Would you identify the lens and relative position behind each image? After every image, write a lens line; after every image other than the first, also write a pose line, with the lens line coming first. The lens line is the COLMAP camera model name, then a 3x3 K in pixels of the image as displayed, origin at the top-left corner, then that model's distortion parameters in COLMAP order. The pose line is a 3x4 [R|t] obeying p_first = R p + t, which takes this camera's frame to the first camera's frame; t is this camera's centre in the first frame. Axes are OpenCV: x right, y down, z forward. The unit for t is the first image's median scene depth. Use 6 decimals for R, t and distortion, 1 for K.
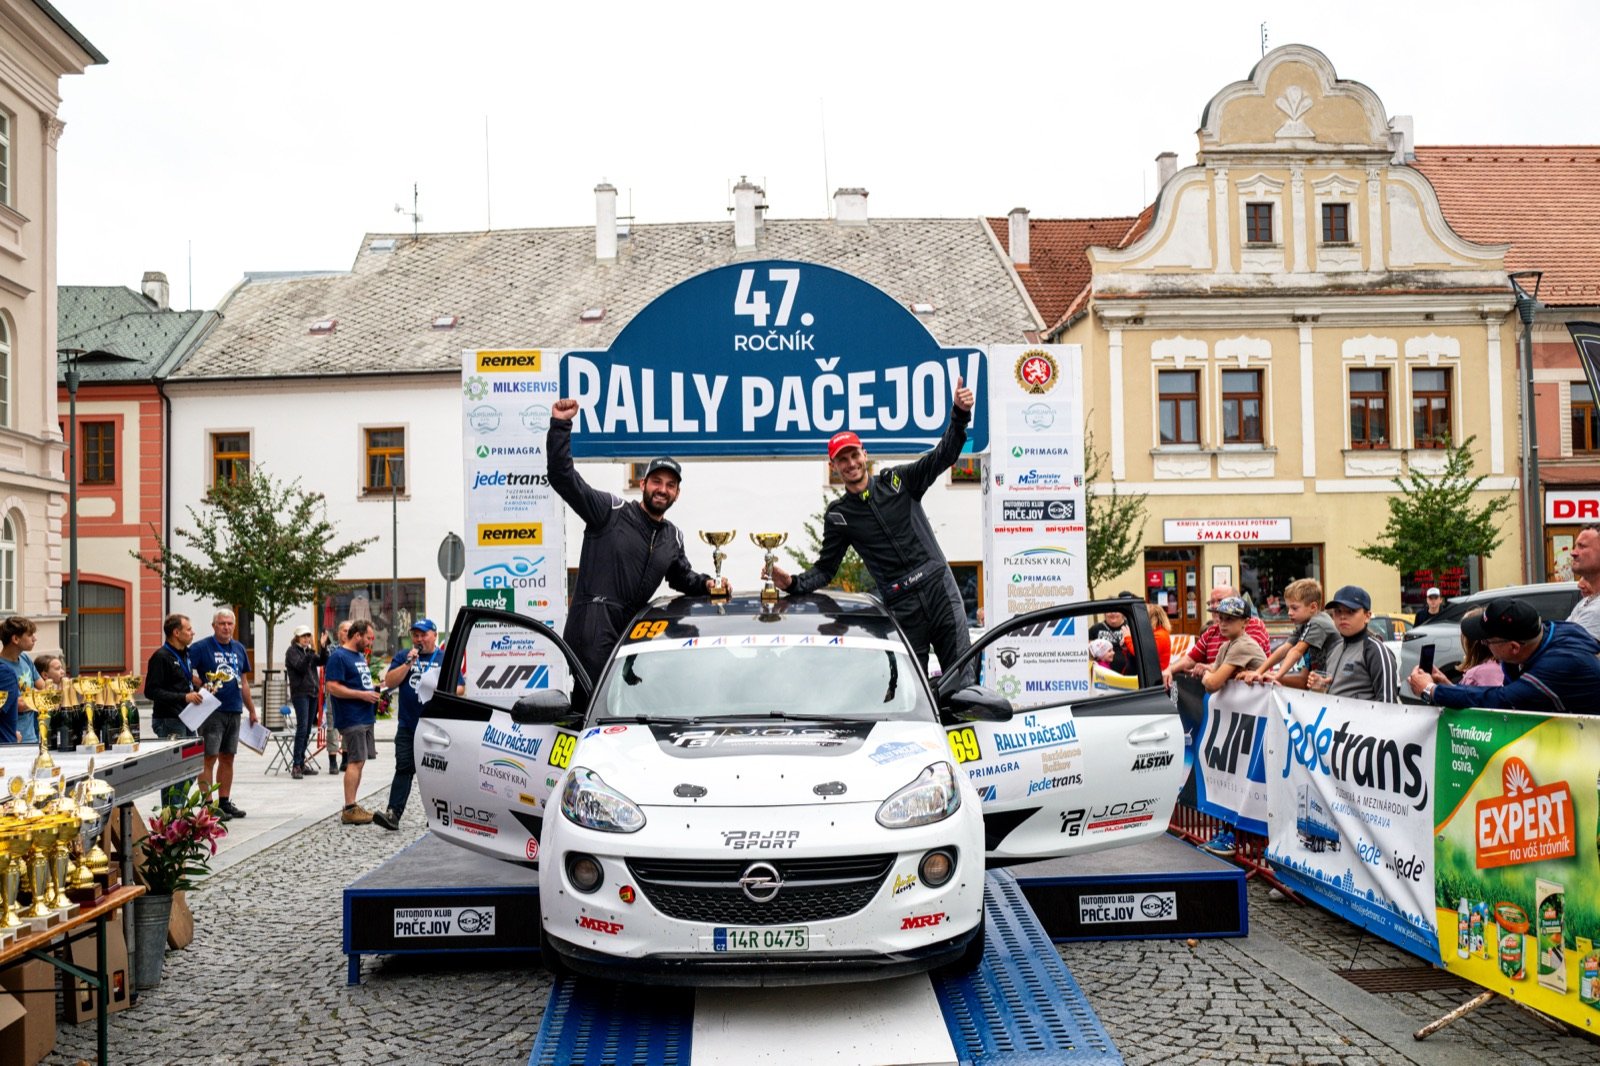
lens RADIAL K [[1606.0, 0, 805.1], [0, 1606.0, 534.6], [0, 0, 1]] dist [0.003177, 0.002391]
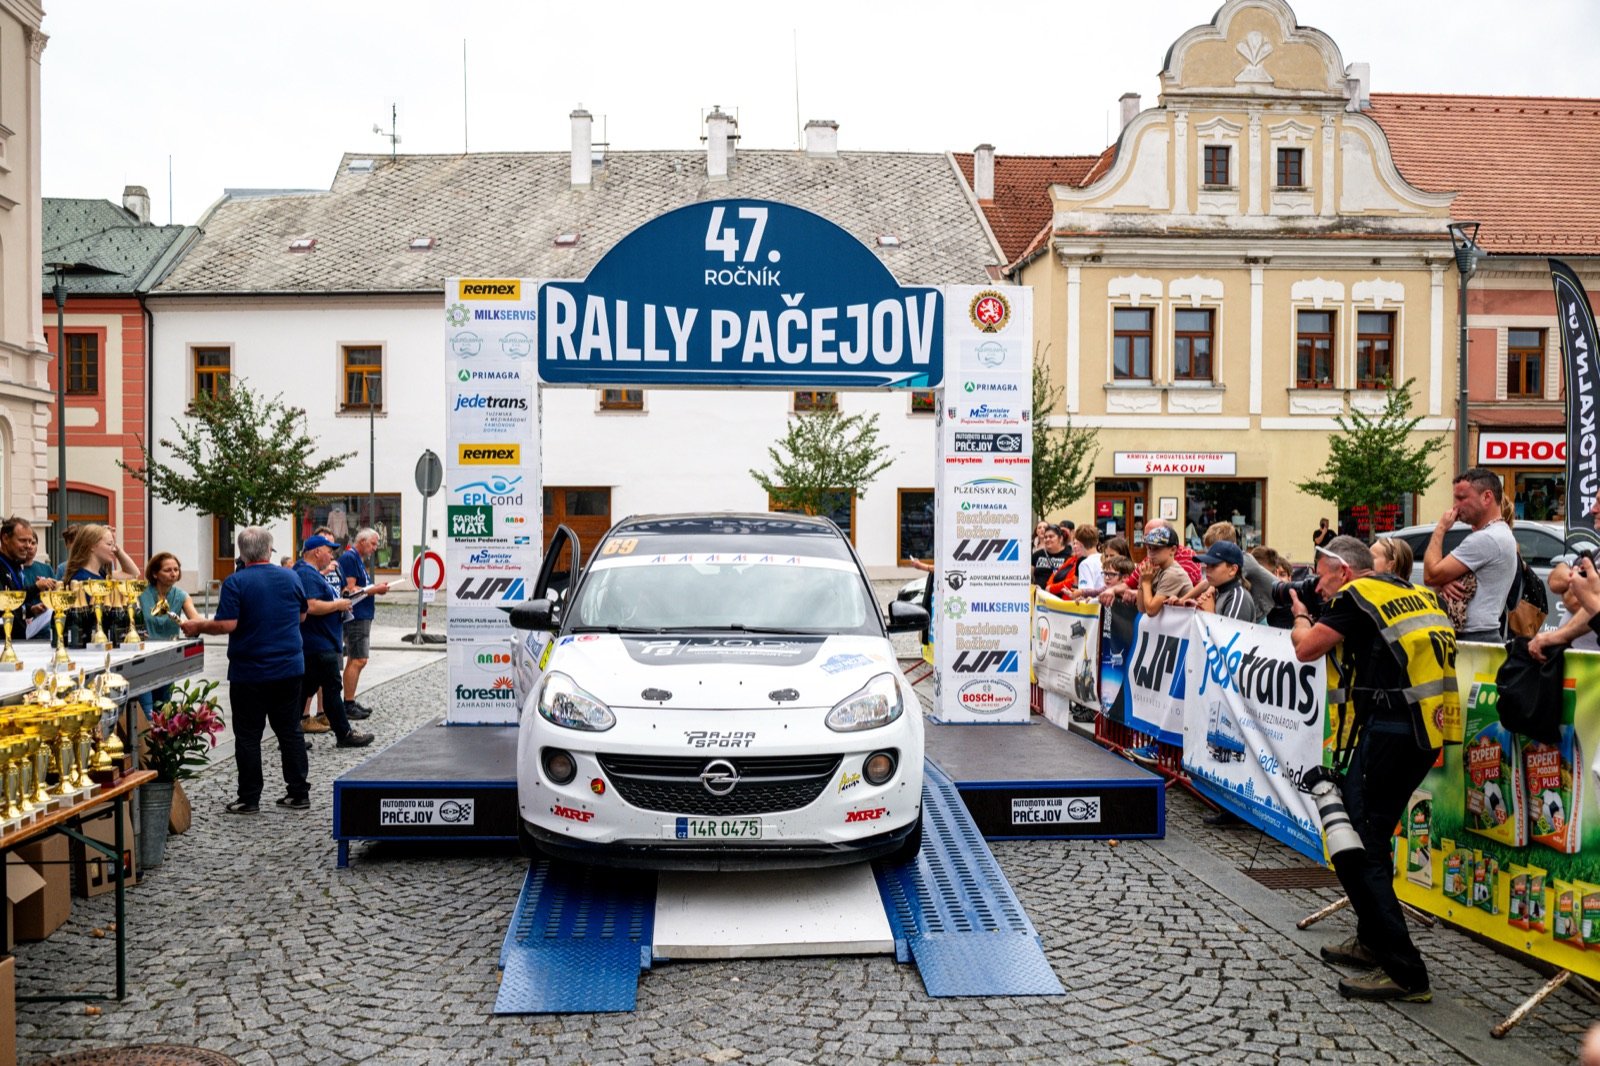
lens RADIAL K [[1560.3, 0, 797.1], [0, 1560.3, 544.8], [0, 0, 1]] dist [-0.001460, 0.009868]
pose [[0.999614, 0.020819, 0.018386, 0.001437], [-0.021803, 0.998243, 0.055088, -0.001718], [-0.017207, -0.055468, 0.998312, -0.032888]]
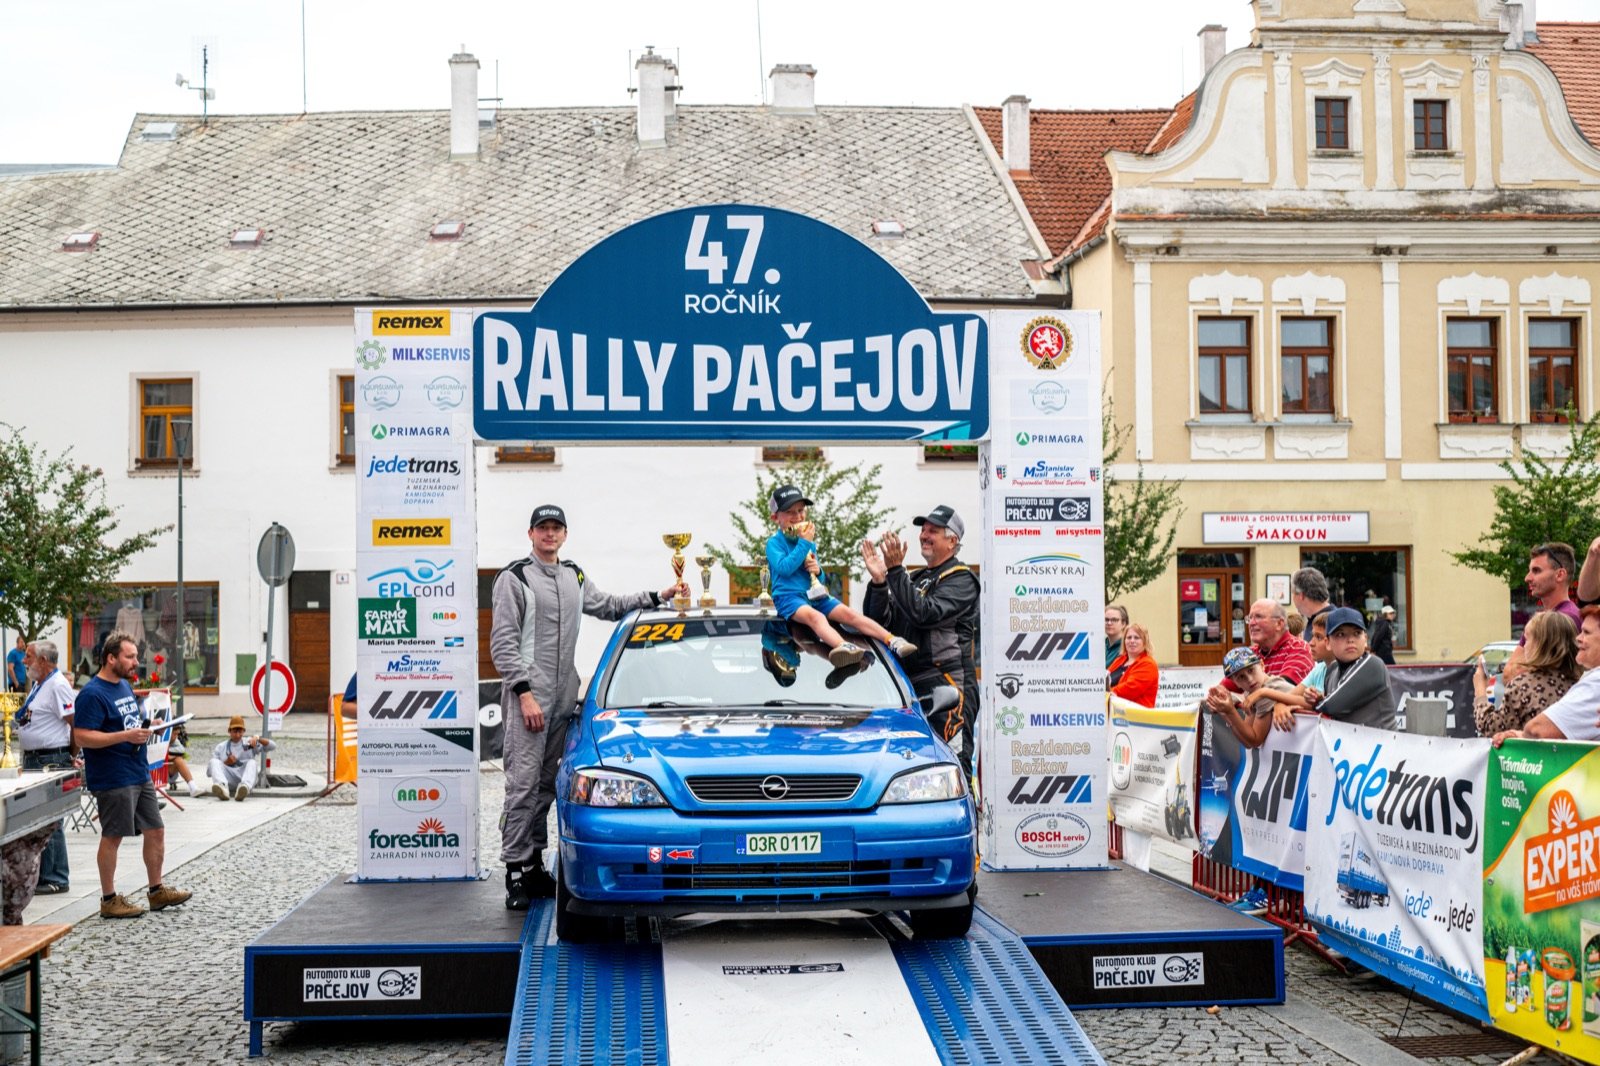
lens RADIAL K [[2206.6, 0, 801.8], [0, 2206.6, 526.9], [0, 0, 1]] dist [-0.000838, 0.045747]
pose [[0.999208, 0.009651, 0.038613, -0.026206], [-0.009678, 0.999953, 0.000505, -0.005323], [-0.038607, -0.000878, 0.999254, -0.139475]]
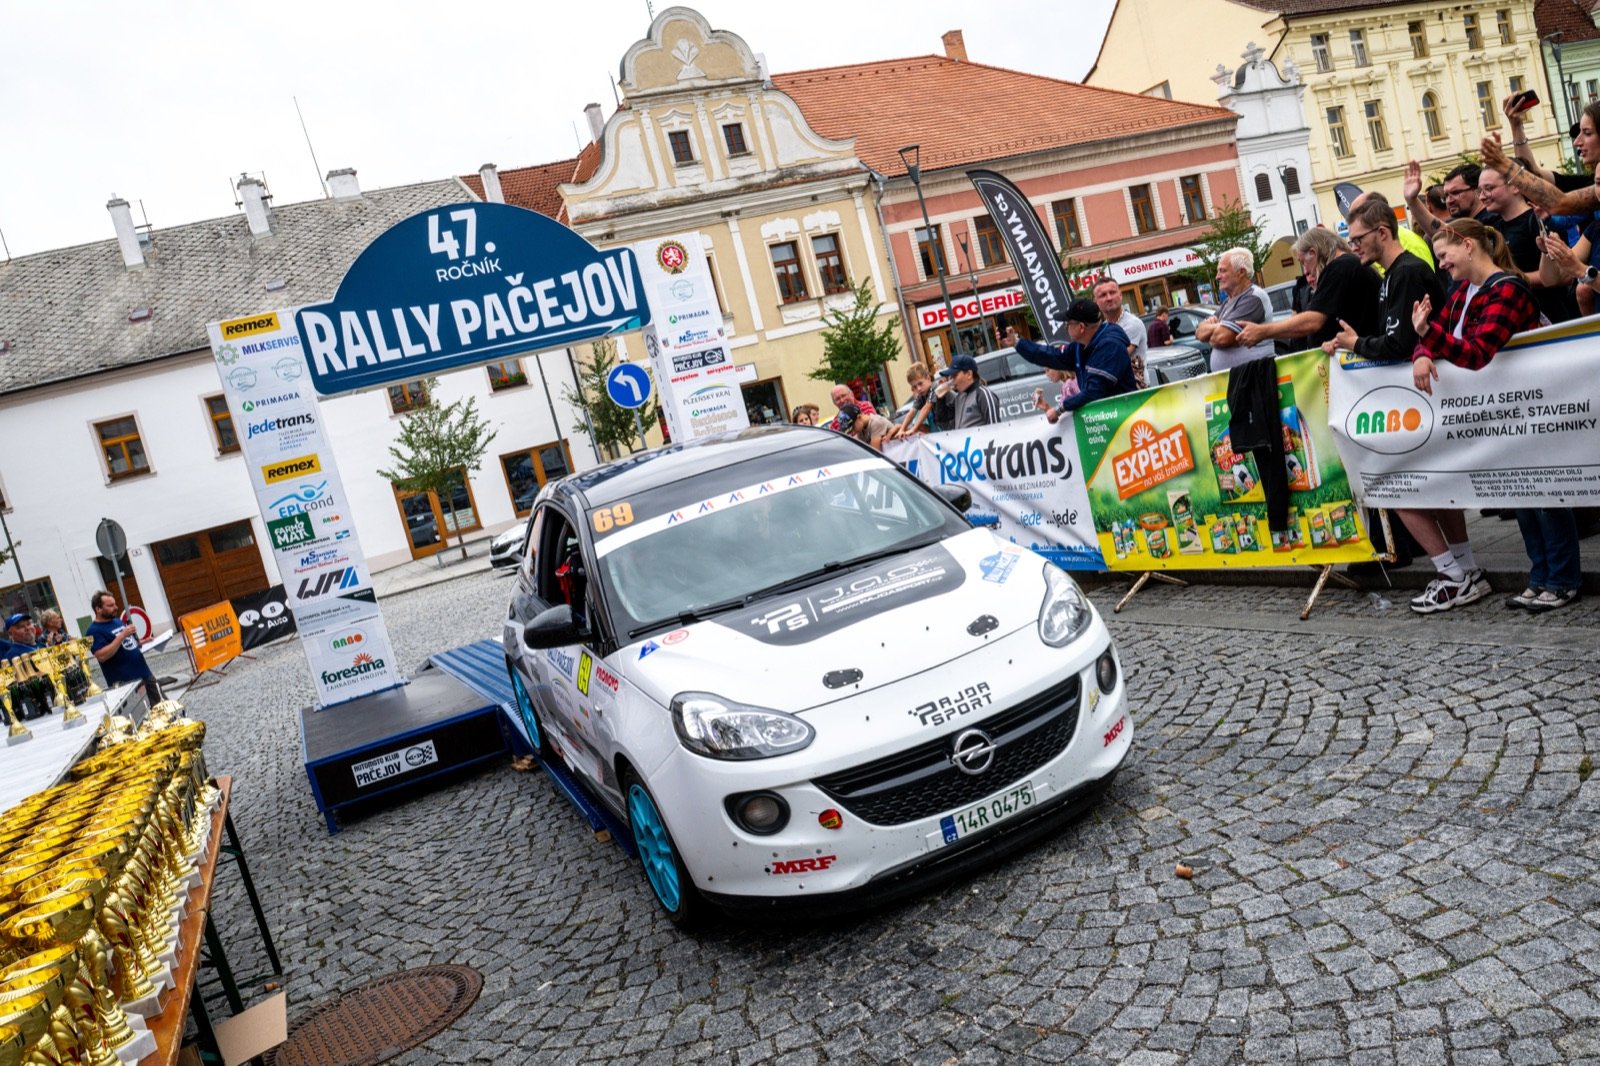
lens RADIAL K [[1253.9, 0, 857.5], [0, 1253.9, 528.7], [0, 0, 1]] dist [-0.068773, 0.042417]
pose [[0.896660, -0.249839, 0.365488, -0.150275], [0.215112, 0.967413, 0.133561, 0.010169], [-0.386947, -0.041138, 0.921184, -0.010960]]
